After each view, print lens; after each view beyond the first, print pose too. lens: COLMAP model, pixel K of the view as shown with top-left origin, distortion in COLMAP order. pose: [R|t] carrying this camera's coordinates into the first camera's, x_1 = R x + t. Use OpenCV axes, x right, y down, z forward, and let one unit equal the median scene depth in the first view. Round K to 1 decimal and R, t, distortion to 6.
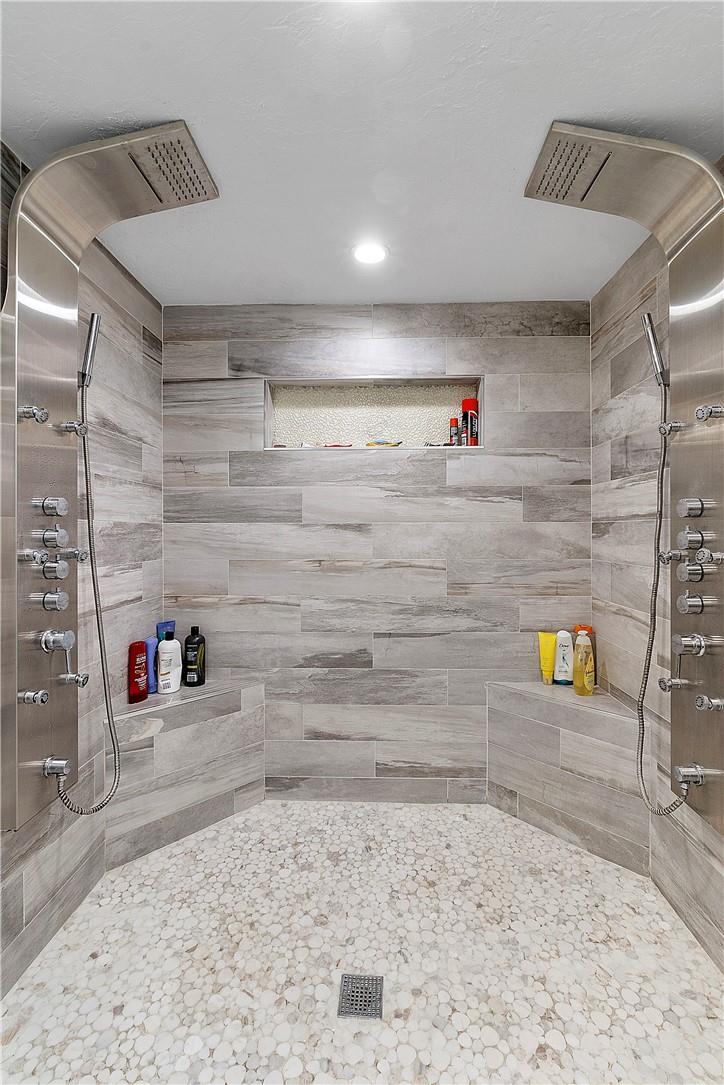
lens RADIAL K [[473.3, 0, 363.9], [0, 473.3, 537.8], [0, 0, 1]] dist [-0.004803, 0.000191]
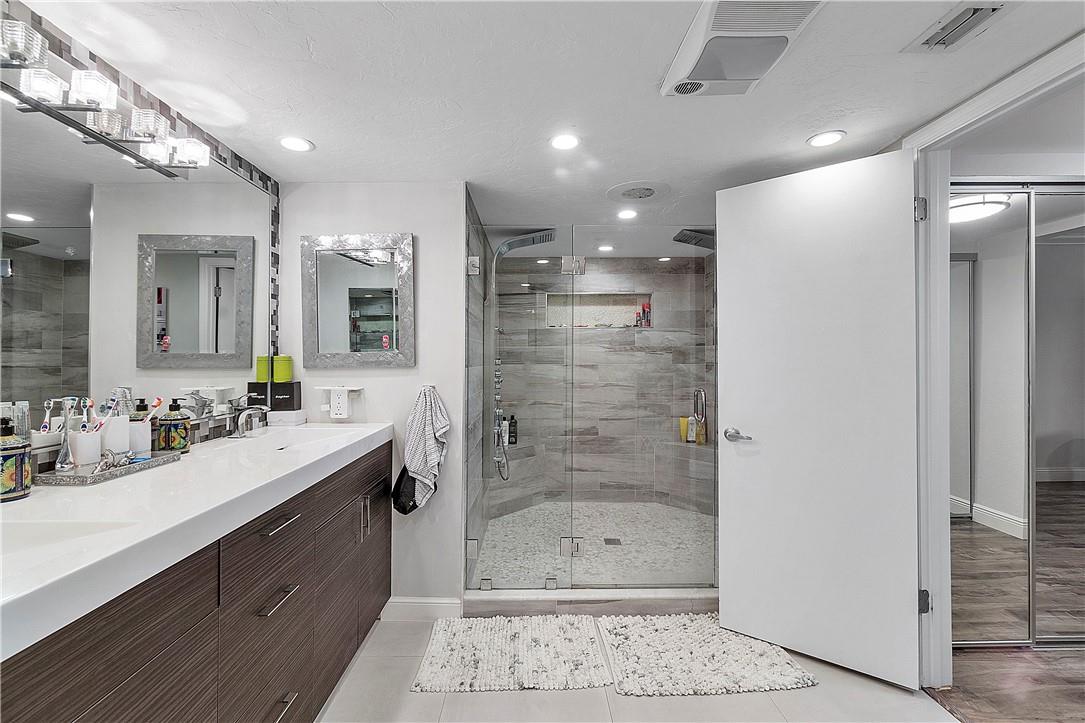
lens RADIAL K [[473.3, 0, 524.3], [0, 473.3, 366.9], [0, 0, 1]] dist [-0.004803, 0.000191]
pose [[0.999851, -0.001339, 0.017184, -0.342461], [0.001223, 0.999977, 0.006729, -0.035019], [-0.017192, -0.006707, 0.999830, -1.047264]]
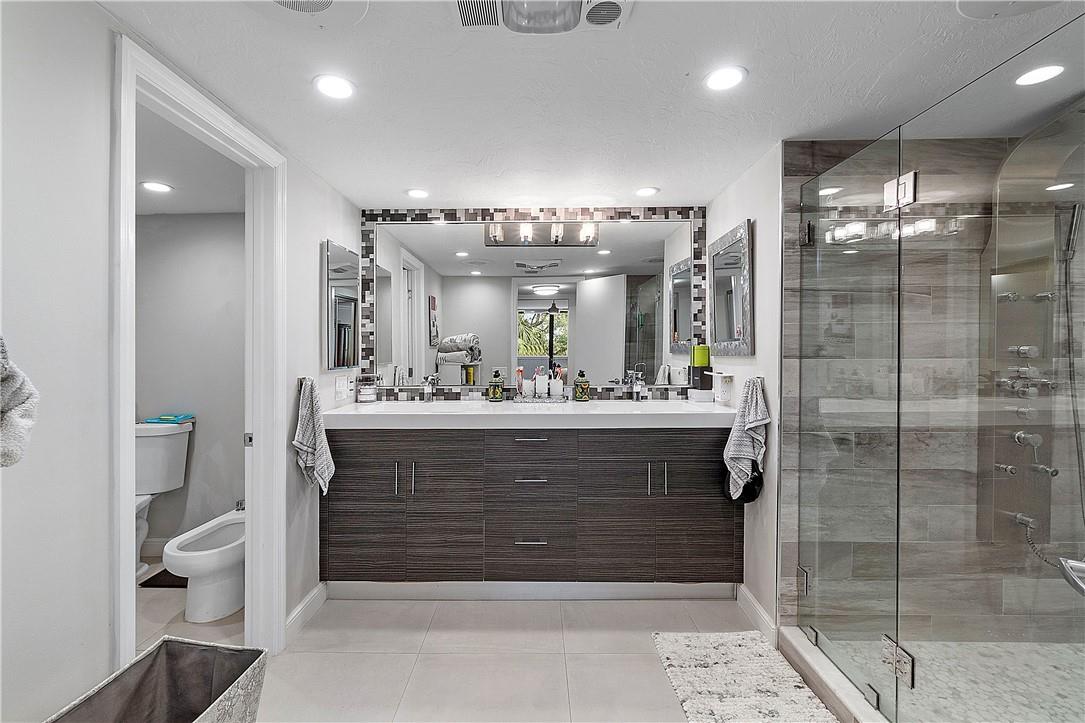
lens RADIAL K [[473.3, 0, 537.2], [0, 473.3, 352.4], [0, 0, 1]] dist [-0.004803, 0.000191]
pose [[0.017155, 0.006544, -0.999831, 0.536817], [-0.004392, 0.999969, 0.006470, -0.041318], [0.999843, 0.004280, 0.017183, -0.392185]]
